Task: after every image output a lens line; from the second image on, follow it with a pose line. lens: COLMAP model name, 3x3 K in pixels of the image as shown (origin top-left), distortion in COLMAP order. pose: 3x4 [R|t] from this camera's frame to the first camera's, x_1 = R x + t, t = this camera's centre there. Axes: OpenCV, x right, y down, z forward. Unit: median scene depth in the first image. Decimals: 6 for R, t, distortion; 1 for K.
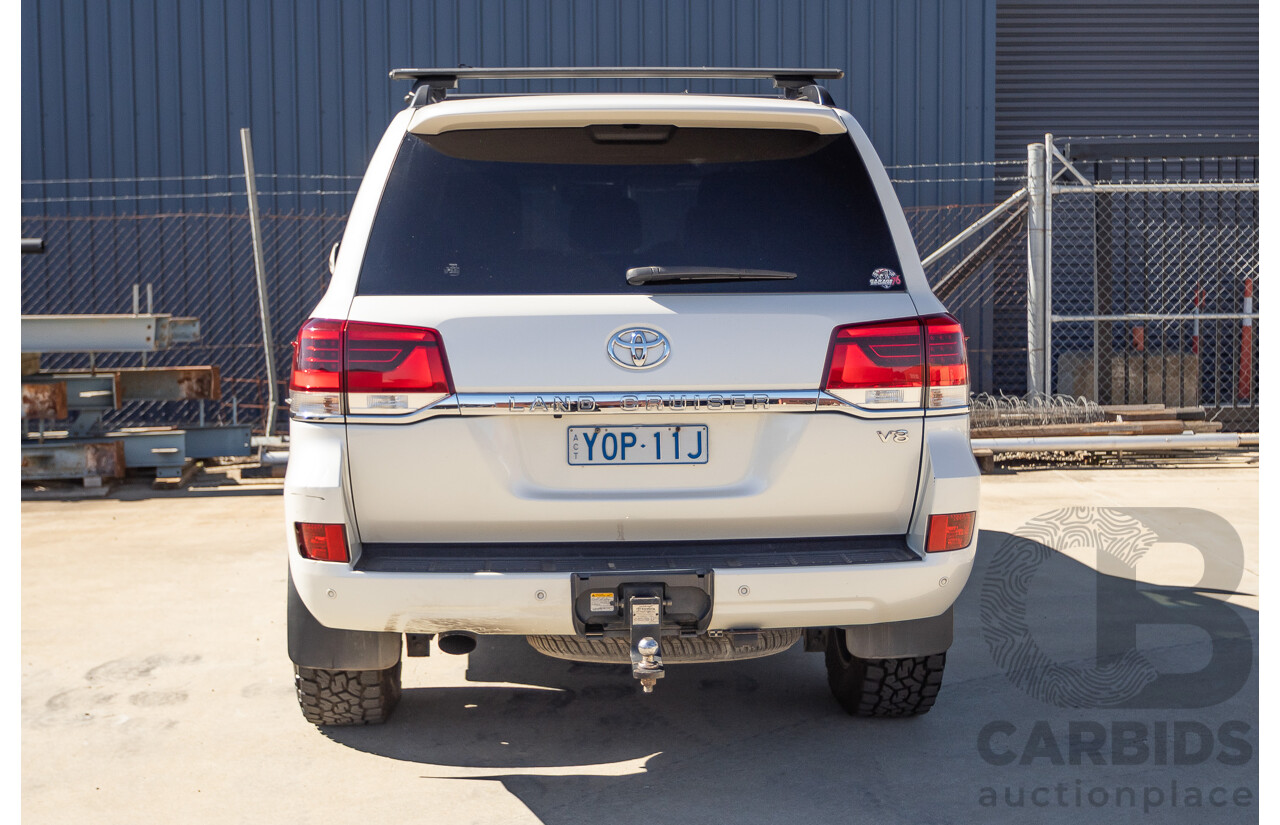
lens RADIAL K [[1691.8, 0, 652.4], [0, 1691.8, 410.6], [0, 0, 1]] dist [-0.006000, -0.007836]
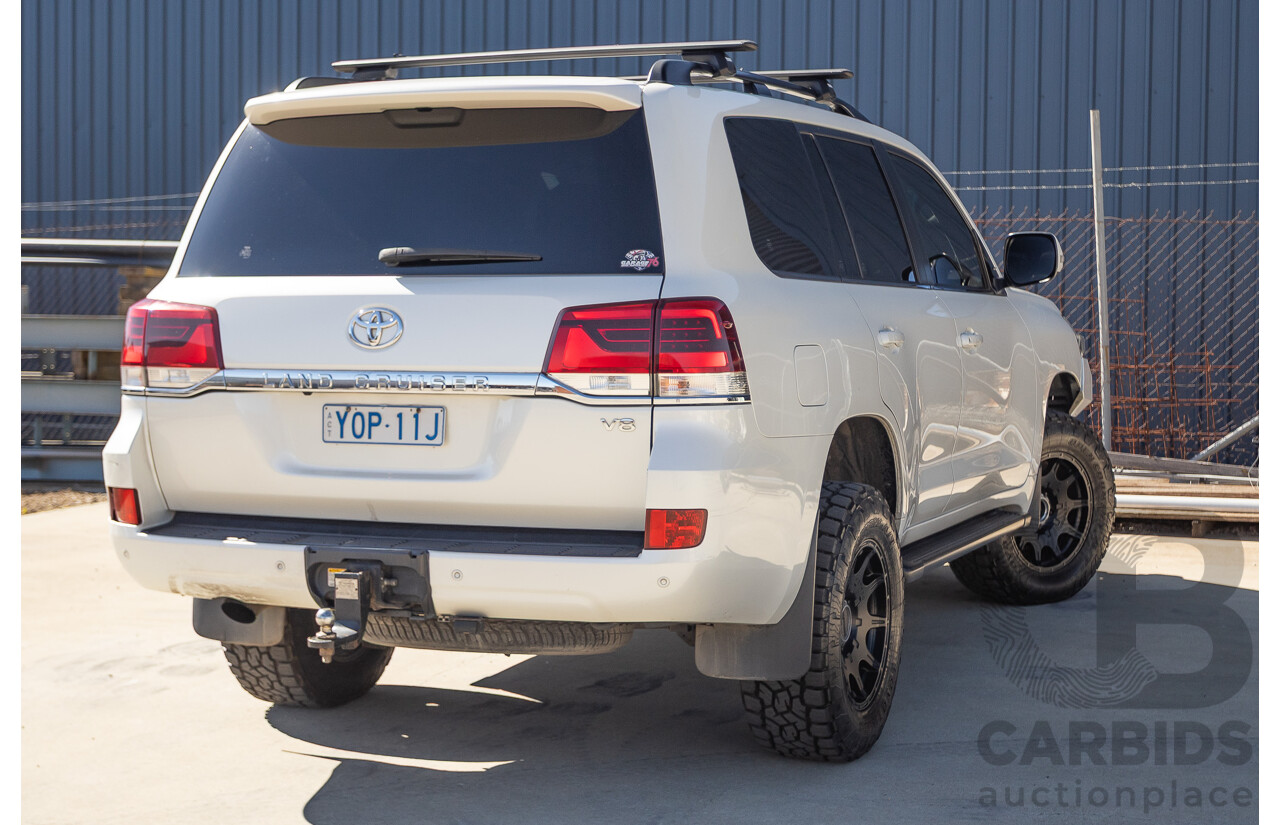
lens RADIAL K [[2204.6, 0, 653.6], [0, 2204.6, 411.5], [0, 0, 1]] dist [-0.003922, 0.074431]
pose [[0.891249, 0.027106, -0.452703, 0.724716], [-0.042650, 0.998798, -0.024162, 0.037015], [0.451504, 0.040842, 0.891334, -0.095886]]
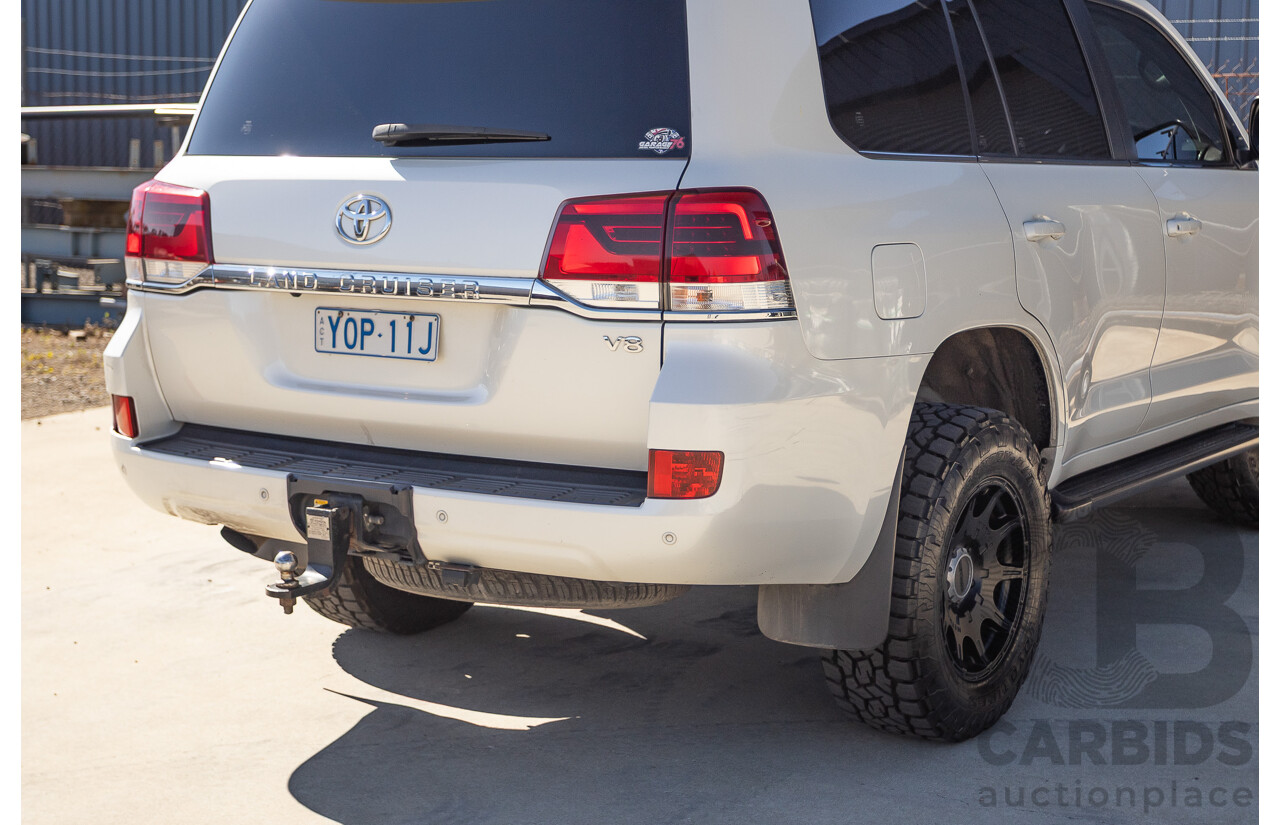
lens RADIAL K [[2153.6, 0, 640.0], [0, 2153.6, 412.5], [0, 0, 1]] dist [-0.009504, 0.062099]
pose [[0.779858, 0.084870, -0.620176, 0.769661], [-0.060662, 0.996349, 0.060067, -0.013455], [0.623010, -0.009223, 0.782160, 0.231027]]
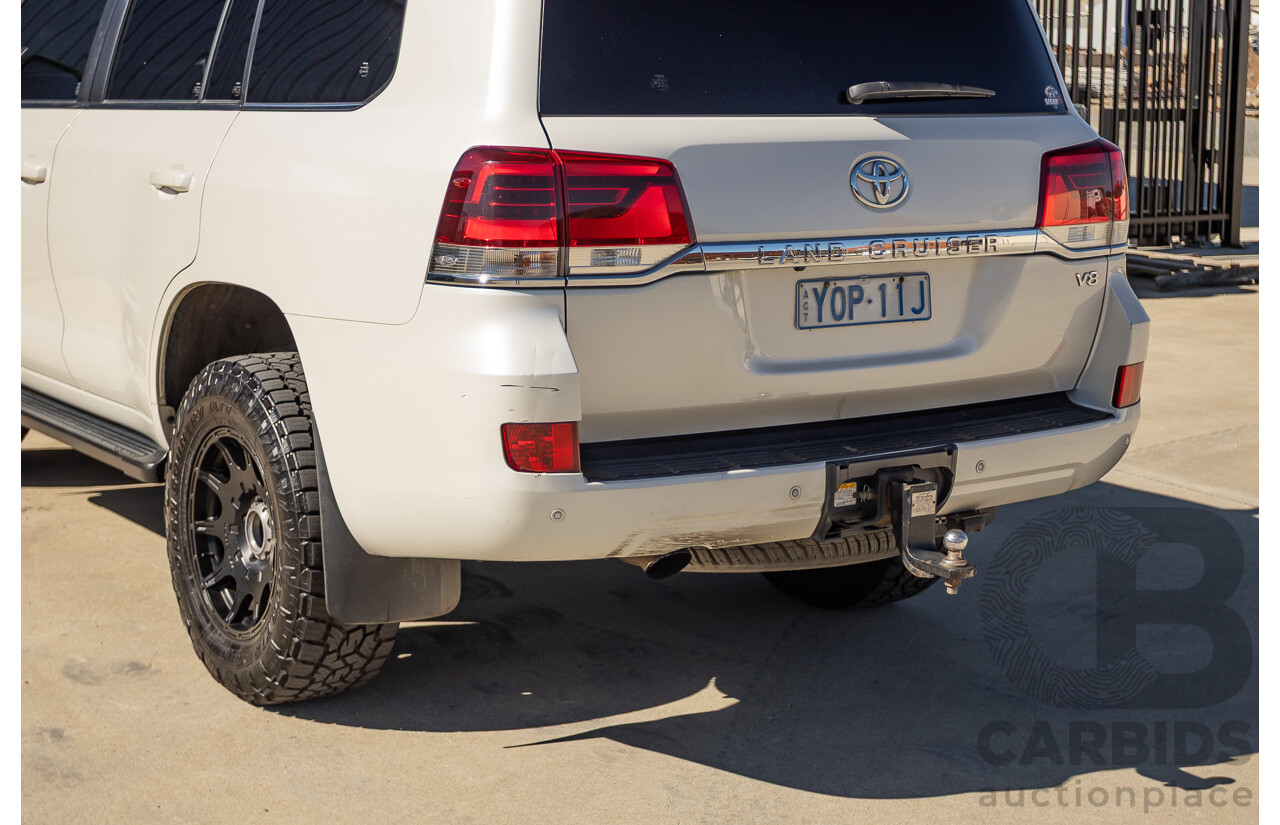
lens RADIAL K [[2099.6, 0, 638.5], [0, 2099.6, 393.8], [0, 0, 1]] dist [-0.019184, 0.002296]
pose [[0.862277, -0.063820, 0.502400, -0.613589], [0.029101, 0.996633, 0.076657, -0.015745], [-0.505601, -0.051479, 0.861230, 0.176638]]
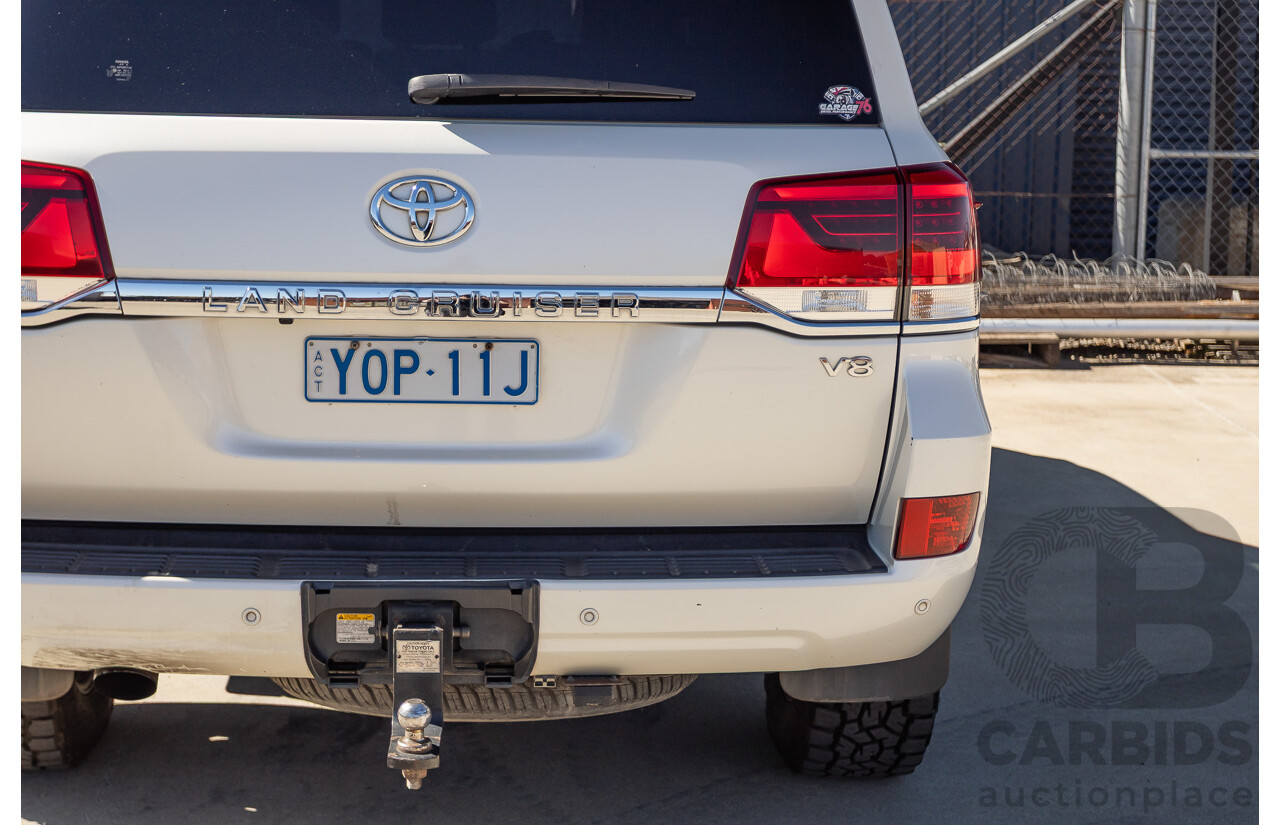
lens RADIAL K [[2099.6, 0, 638.5], [0, 2099.6, 393.8], [0, 0, 1]] dist [-0.019184, 0.002296]
pose [[0.999583, 0.027413, -0.009104, 0.075411], [-0.026696, 0.997099, 0.071275, -0.026796], [0.011031, -0.071002, 0.997415, 0.251836]]
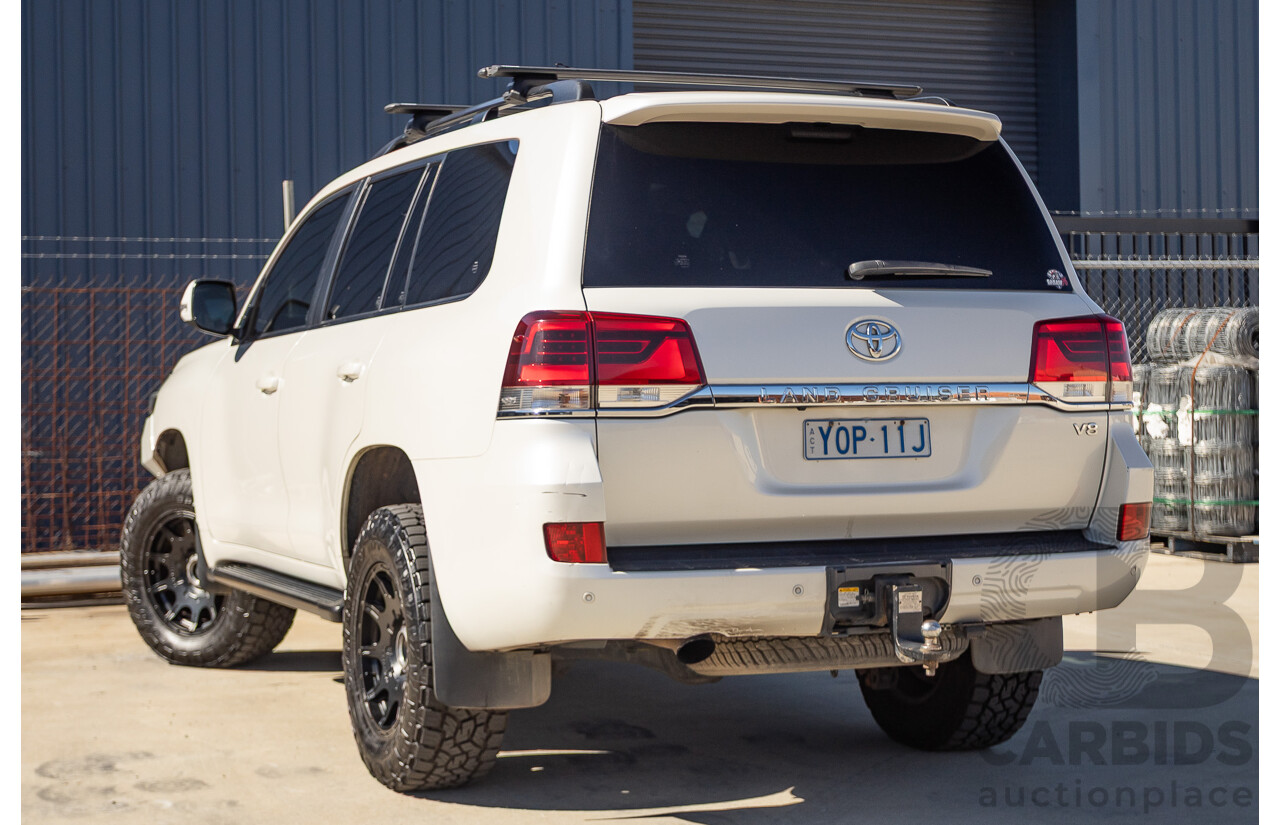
lens RADIAL K [[2153.6, 0, 640.0], [0, 2153.6, 412.5], [0, 0, 1]] dist [-0.009504, 0.062099]
pose [[0.944891, -0.007695, 0.327296, -0.545067], [0.036094, 0.996078, -0.080781, 0.101701], [-0.325390, 0.088143, 0.941463, -0.145902]]
